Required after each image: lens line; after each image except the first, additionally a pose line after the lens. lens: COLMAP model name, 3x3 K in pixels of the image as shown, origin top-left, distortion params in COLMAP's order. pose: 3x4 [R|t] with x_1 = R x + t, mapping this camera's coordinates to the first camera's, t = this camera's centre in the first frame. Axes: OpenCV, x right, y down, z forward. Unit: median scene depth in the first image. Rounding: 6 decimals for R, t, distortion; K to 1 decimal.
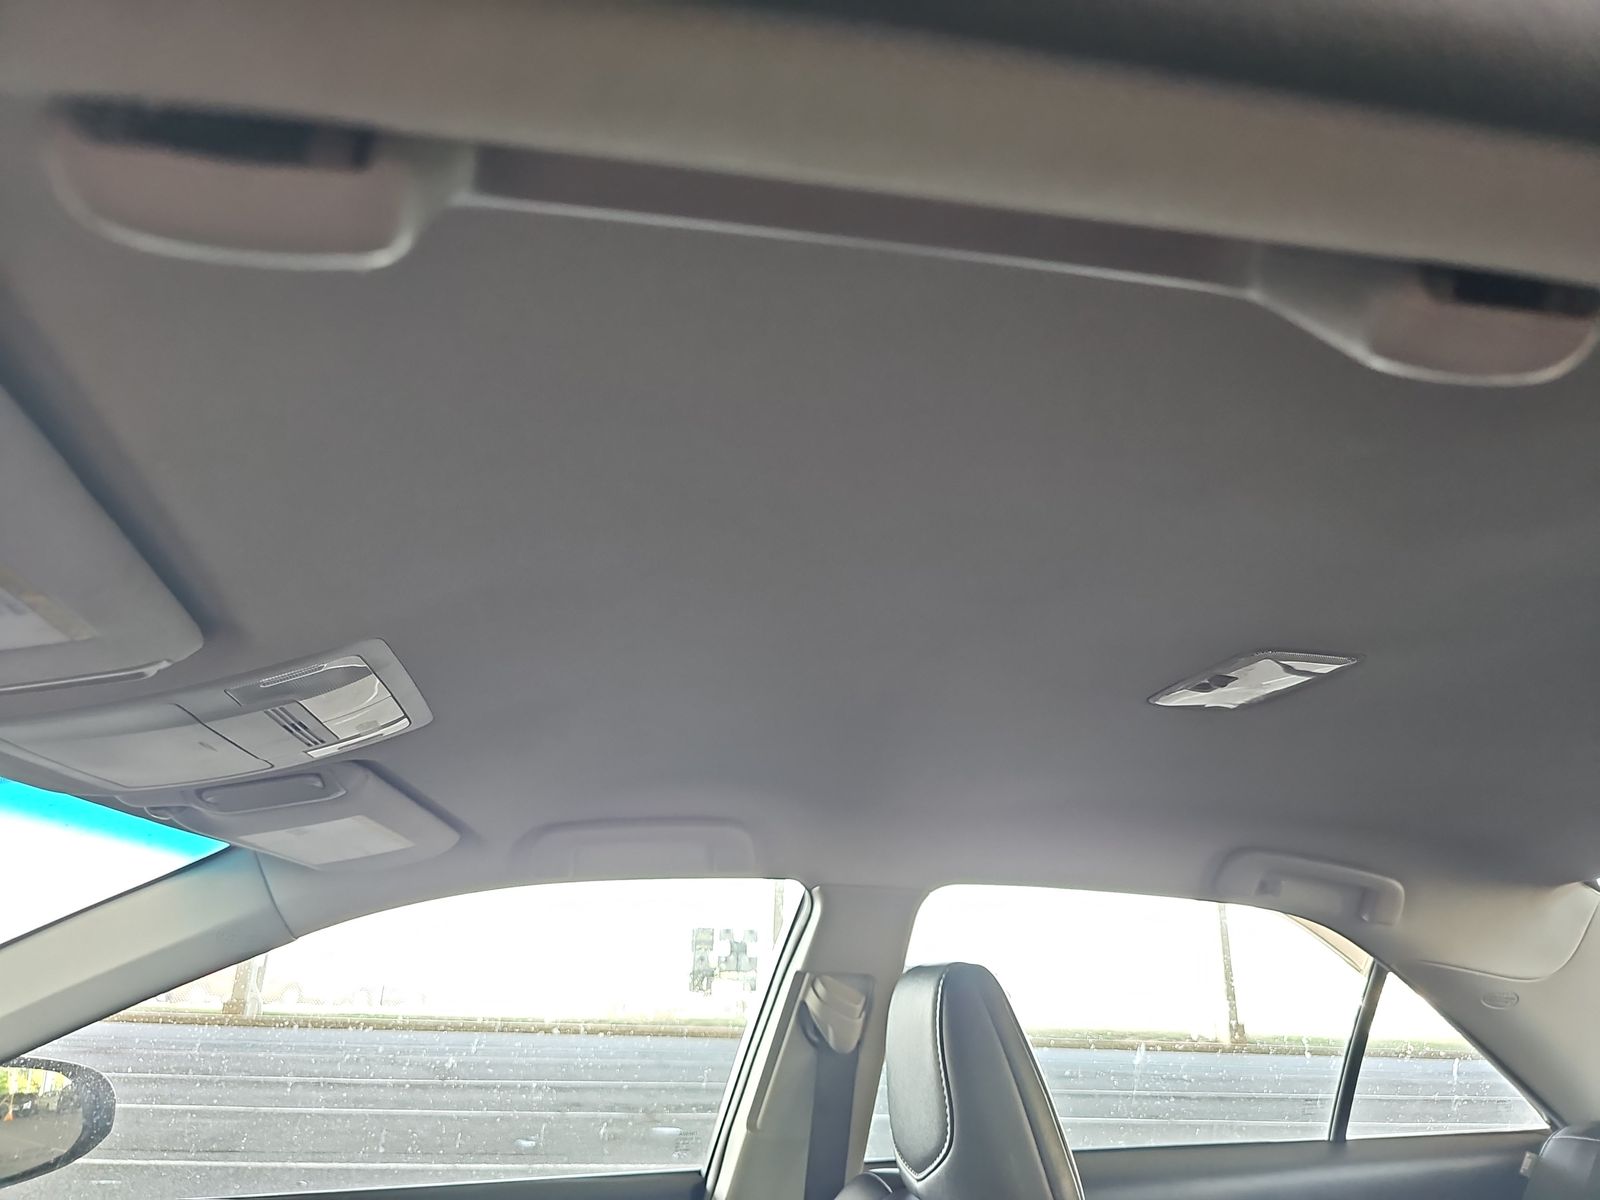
lens RADIAL K [[1066.2, 0, 796.2], [0, 1066.2, 603.2], [0, 0, 1]] dist [-0.003387, -0.014651]
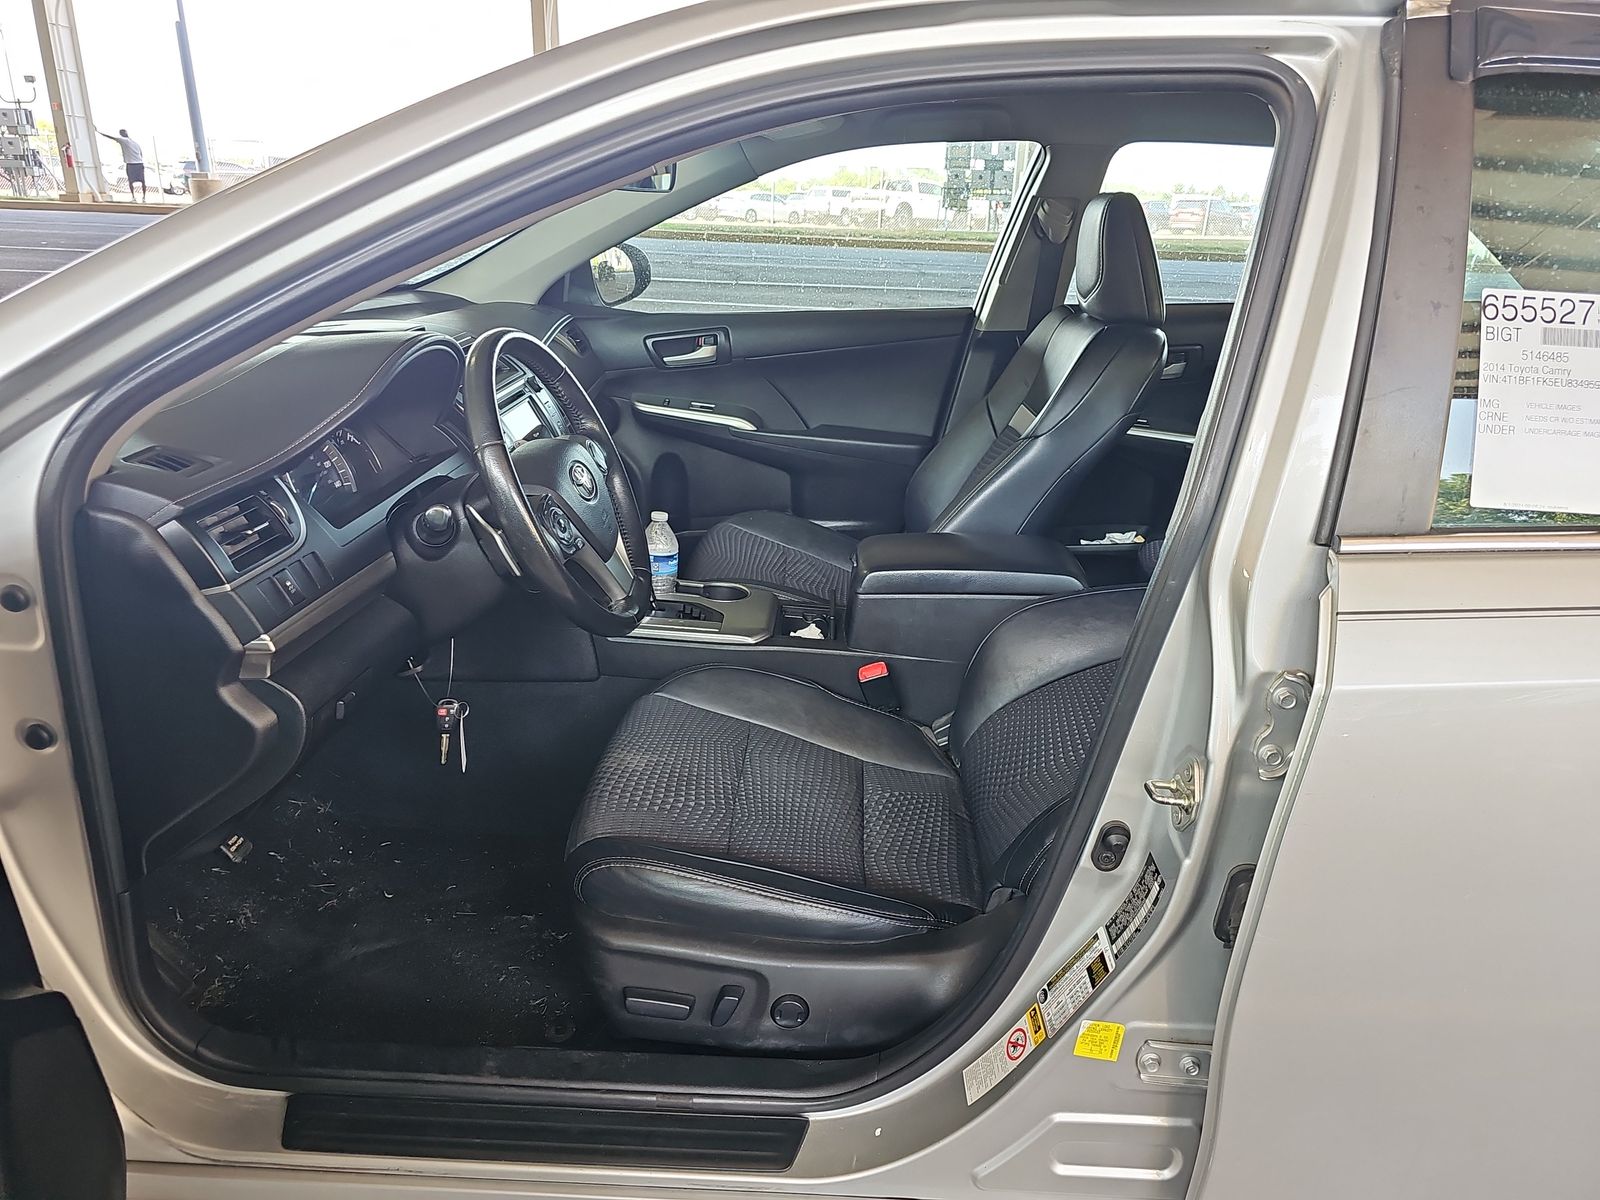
lens RADIAL K [[1066.2, 0, 800.4], [0, 1066.2, 599.8], [0, 0, 1]] dist [-0.003387, -0.014651]
pose [[0.976395, 0.077314, -0.201682, 0.029691], [0.071149, 0.766501, 0.638290, -0.267972], [0.203938, -0.637572, 0.742907, -0.738004]]
